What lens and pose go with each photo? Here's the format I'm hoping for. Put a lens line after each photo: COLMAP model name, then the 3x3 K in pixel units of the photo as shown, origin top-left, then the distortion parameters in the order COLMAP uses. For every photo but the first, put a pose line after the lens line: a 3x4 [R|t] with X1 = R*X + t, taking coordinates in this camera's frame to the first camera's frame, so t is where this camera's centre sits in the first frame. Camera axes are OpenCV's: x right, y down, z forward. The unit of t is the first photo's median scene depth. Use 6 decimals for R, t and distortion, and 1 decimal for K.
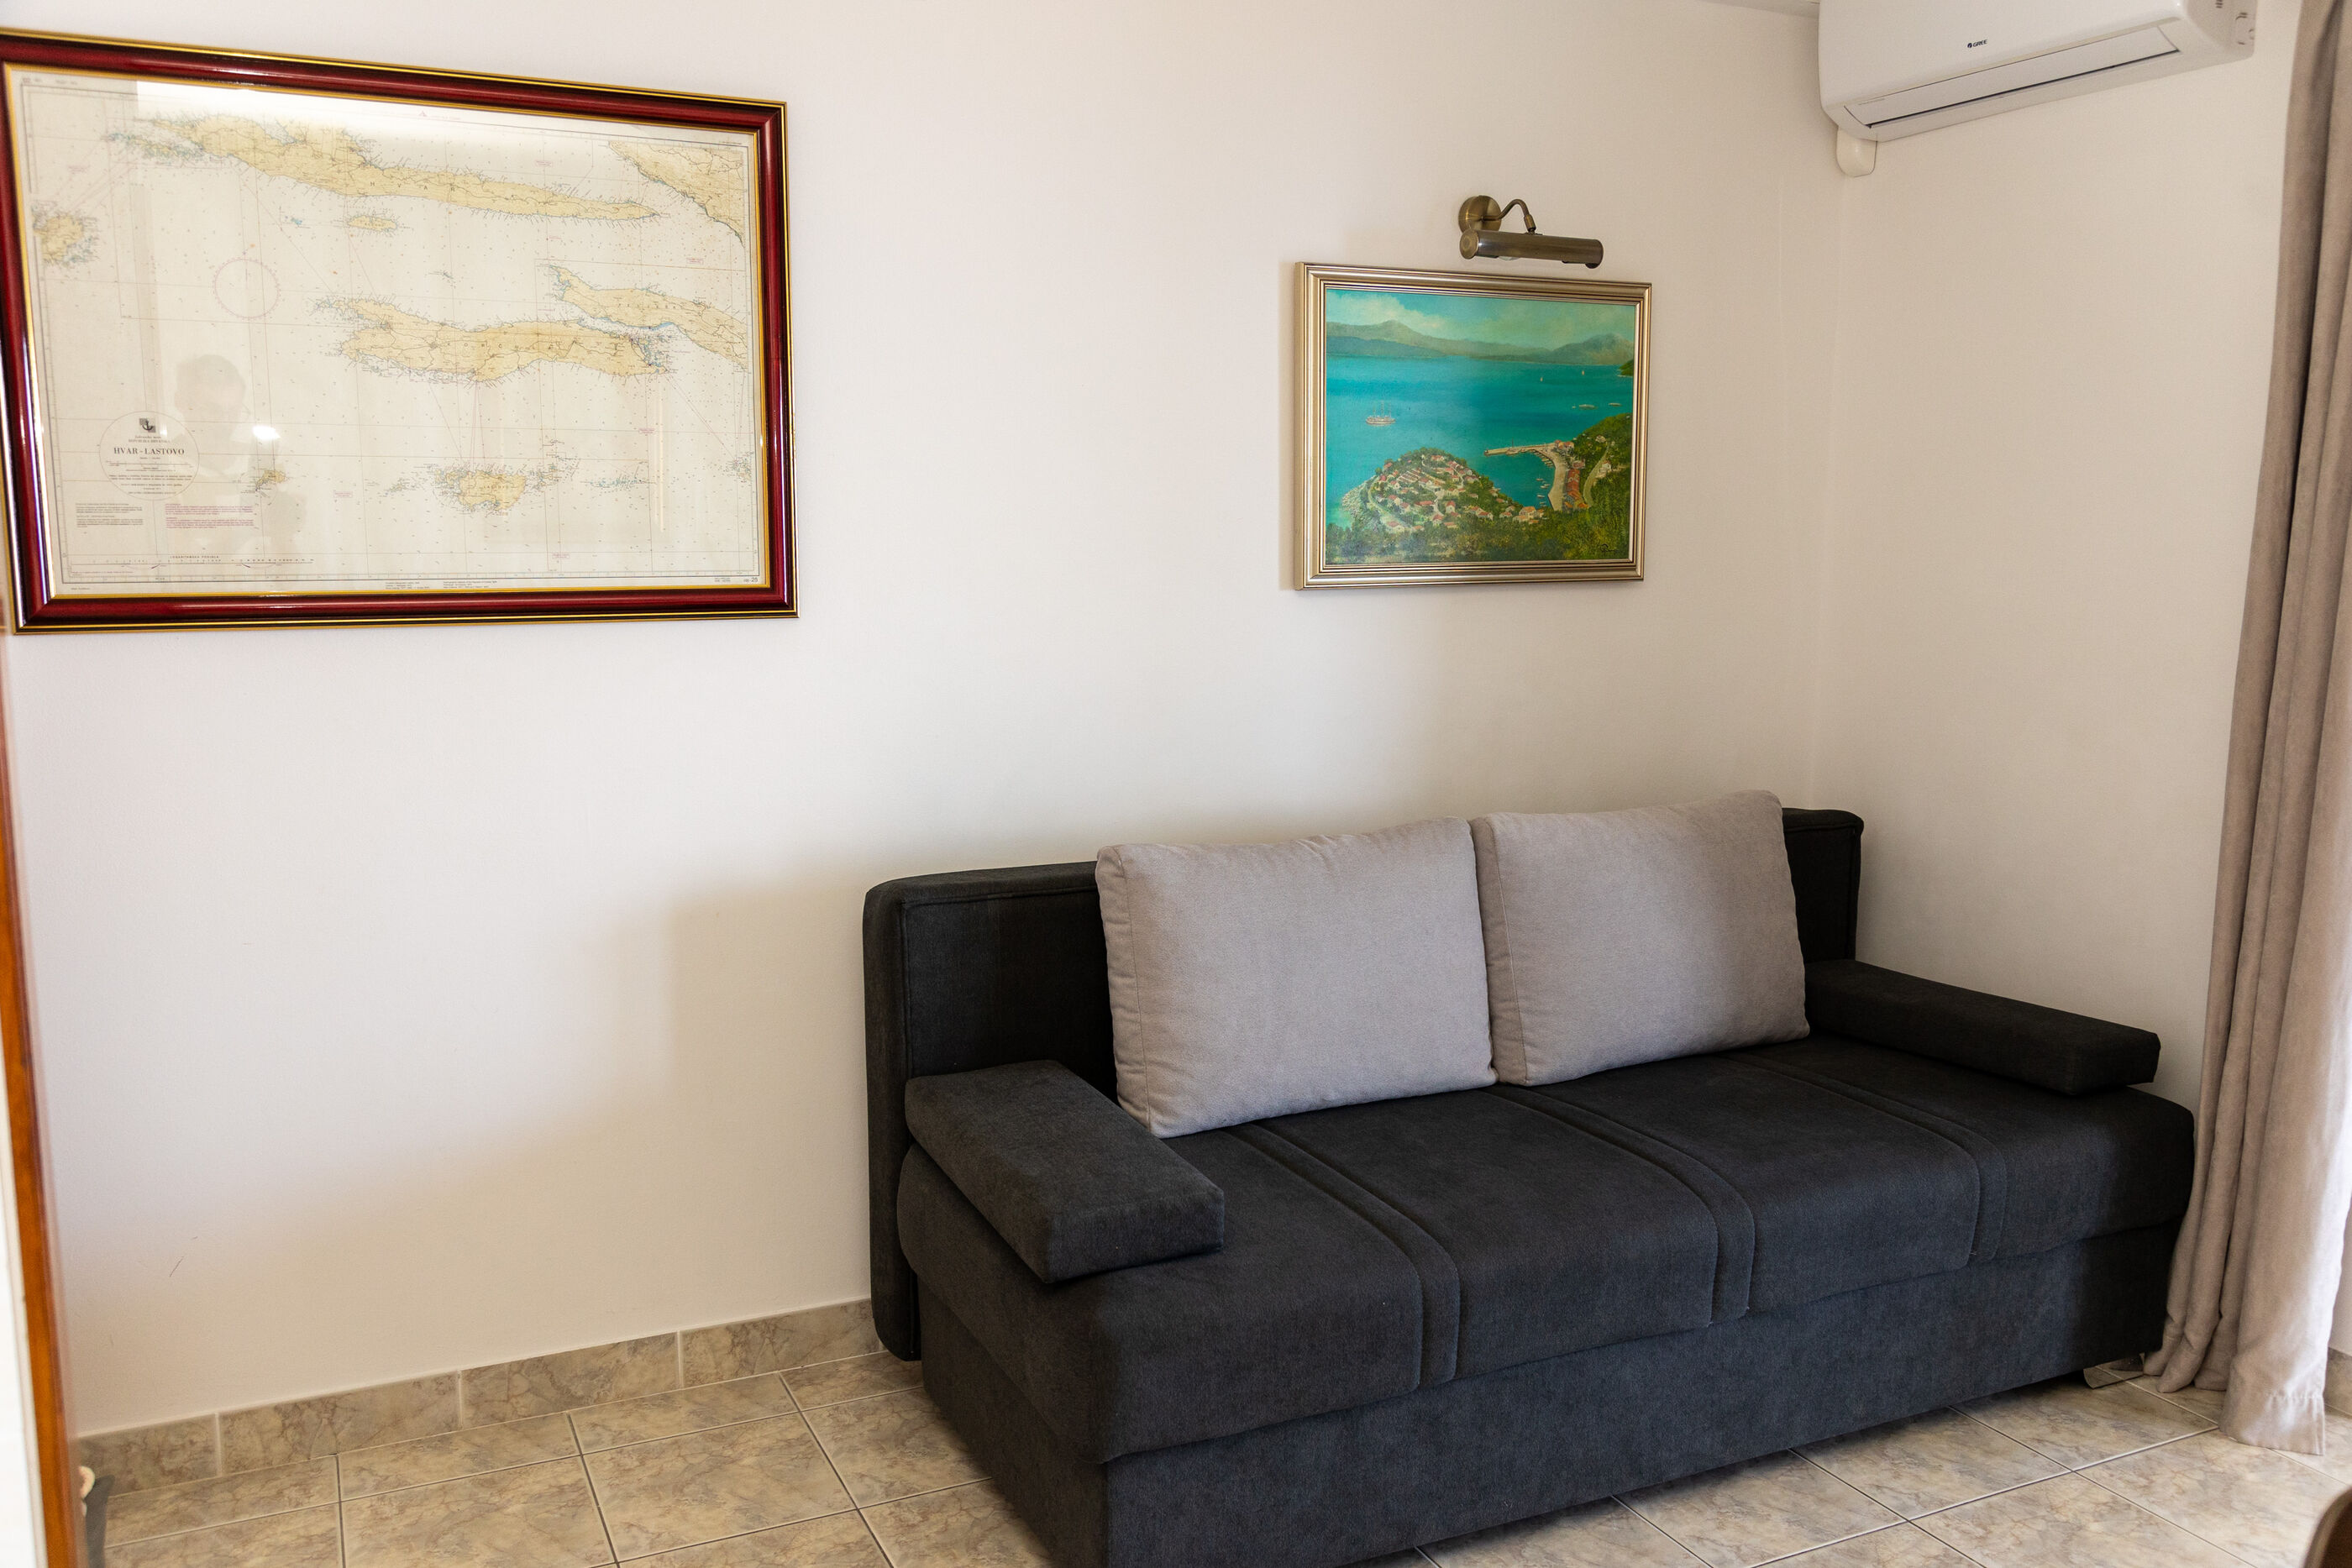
lens RADIAL K [[1906.3, 0, 1171.0], [0, 1906.3, 799.2], [0, 0, 1]] dist [0.005505, 0.012724]
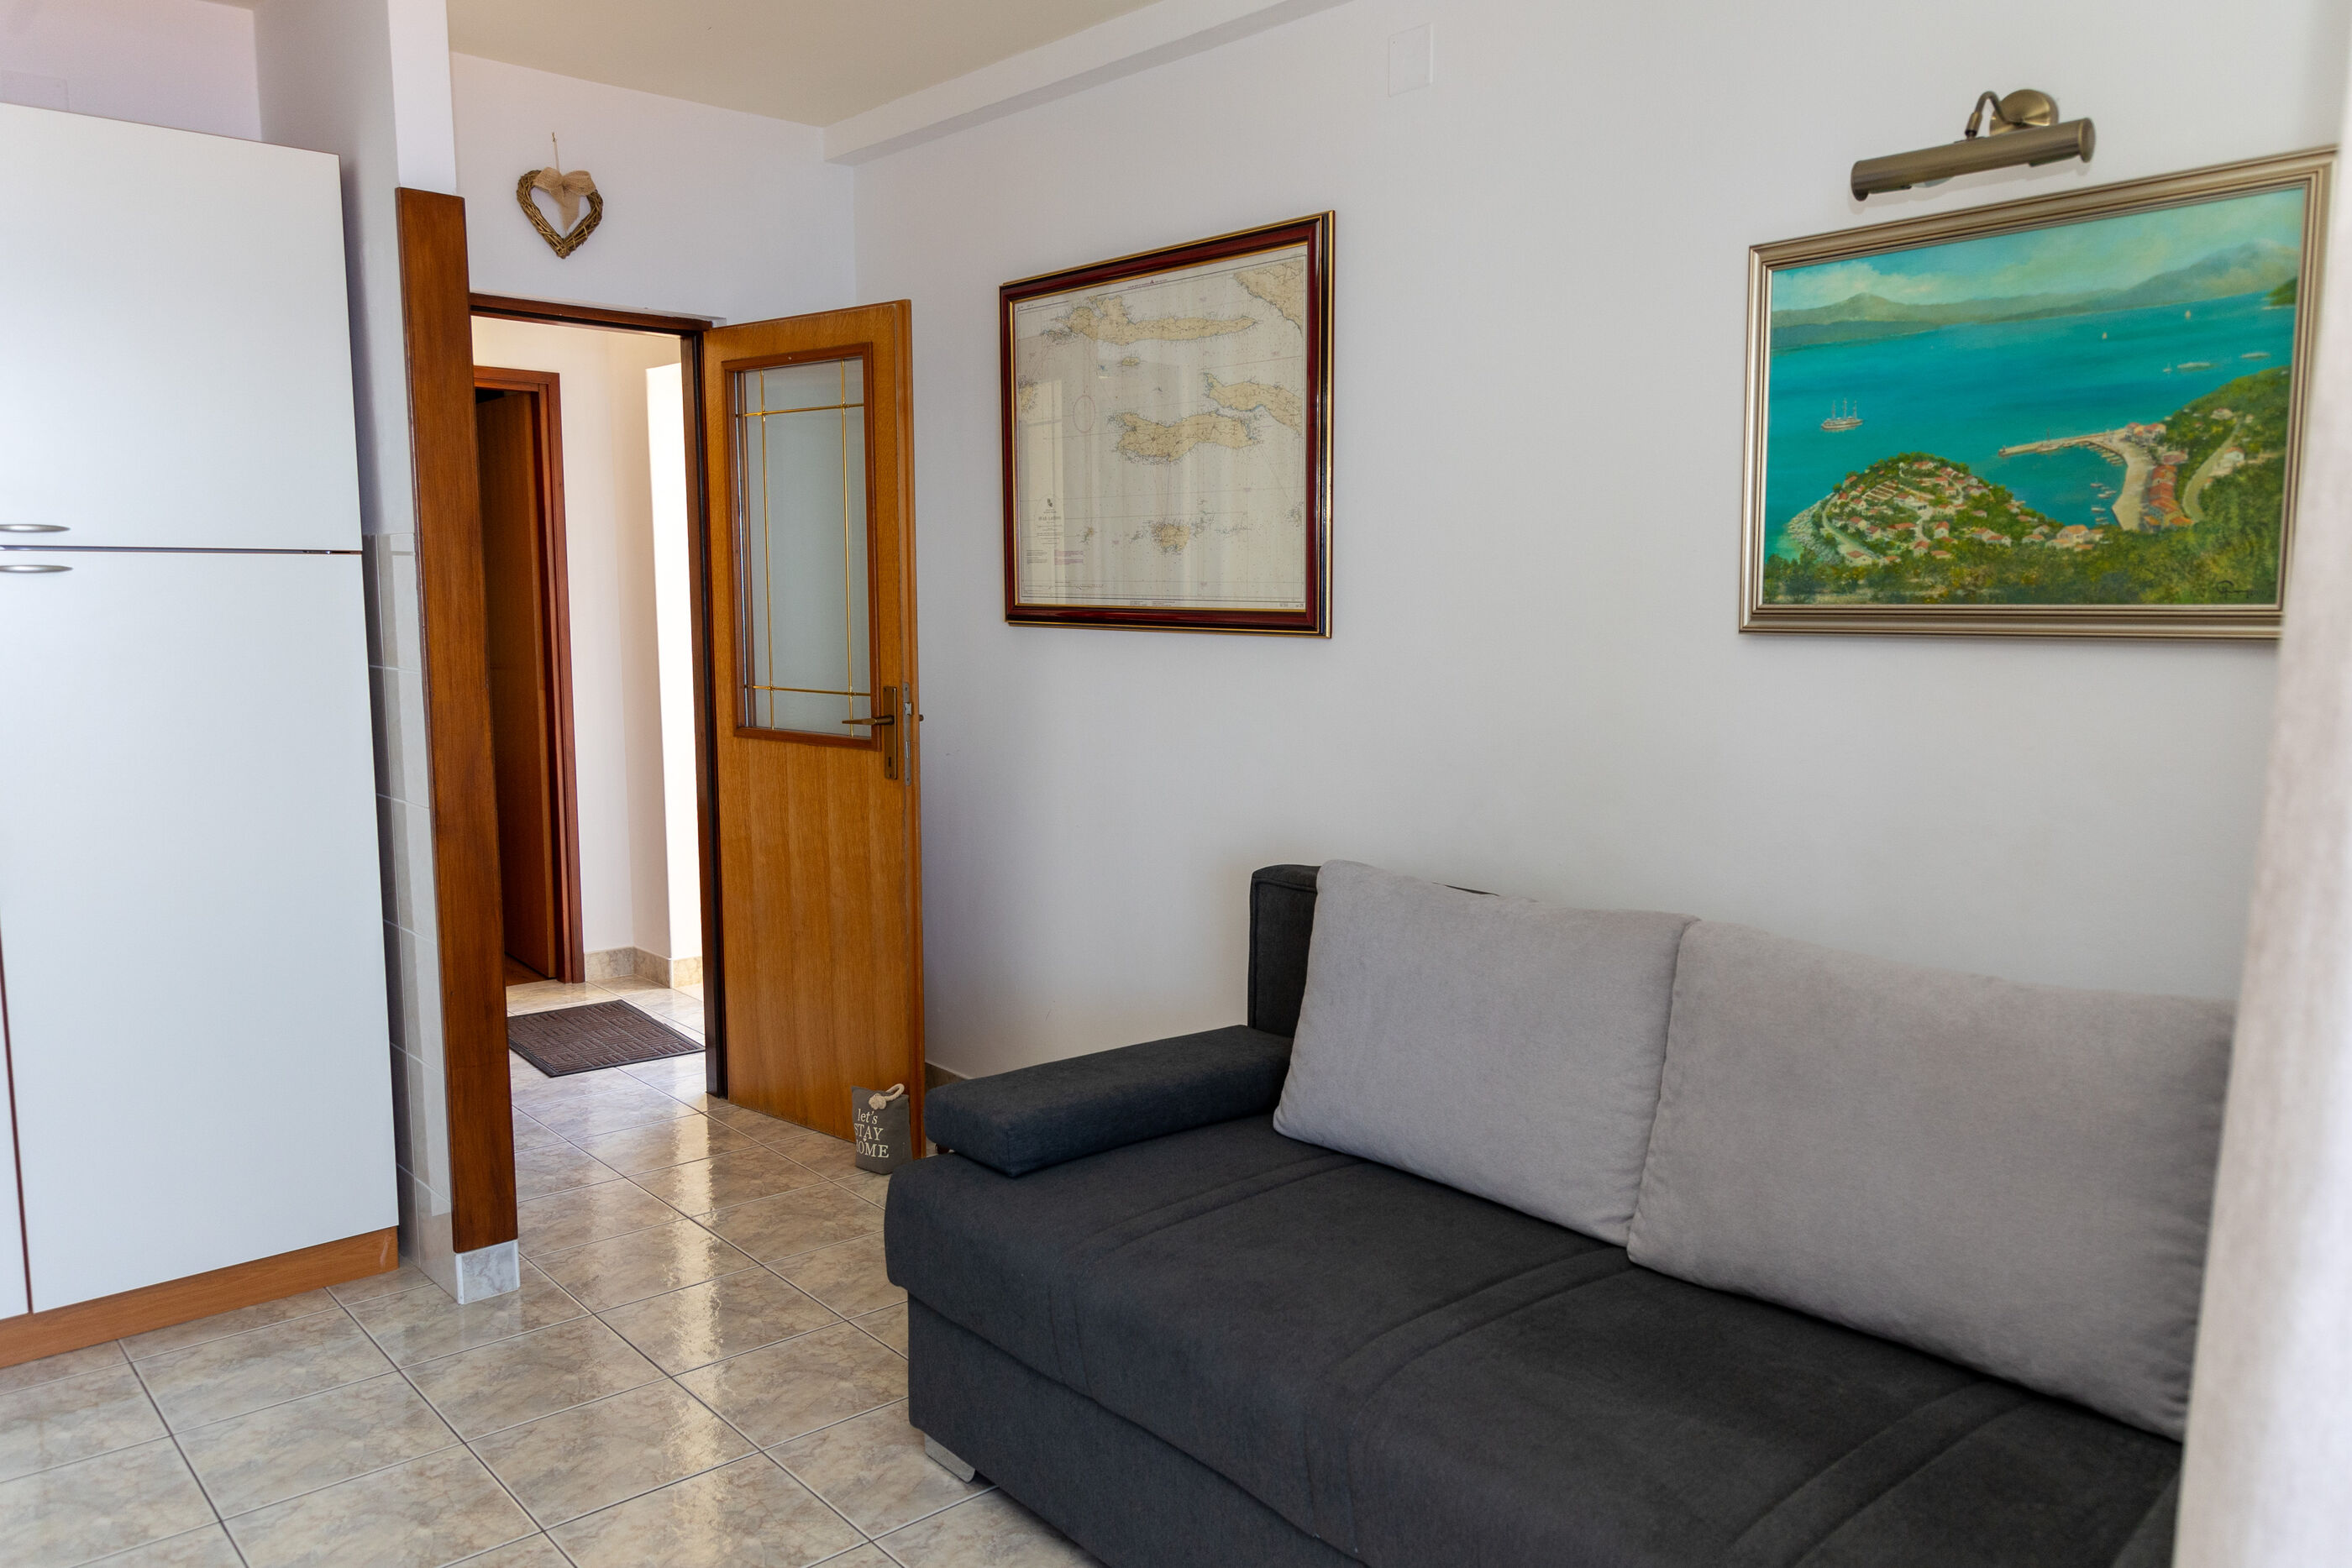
lens RADIAL K [[1700.4, 0, 1184.4], [0, 1700.4, 782.2], [0, 0, 1]] dist [0.064596, 0.004993]
pose [[0.285865, 0.111584, -0.951751, 0.717166], [-0.149598, 0.986217, 0.070692, -0.060356], [0.946521, 0.122172, 0.298618, 0.537219]]
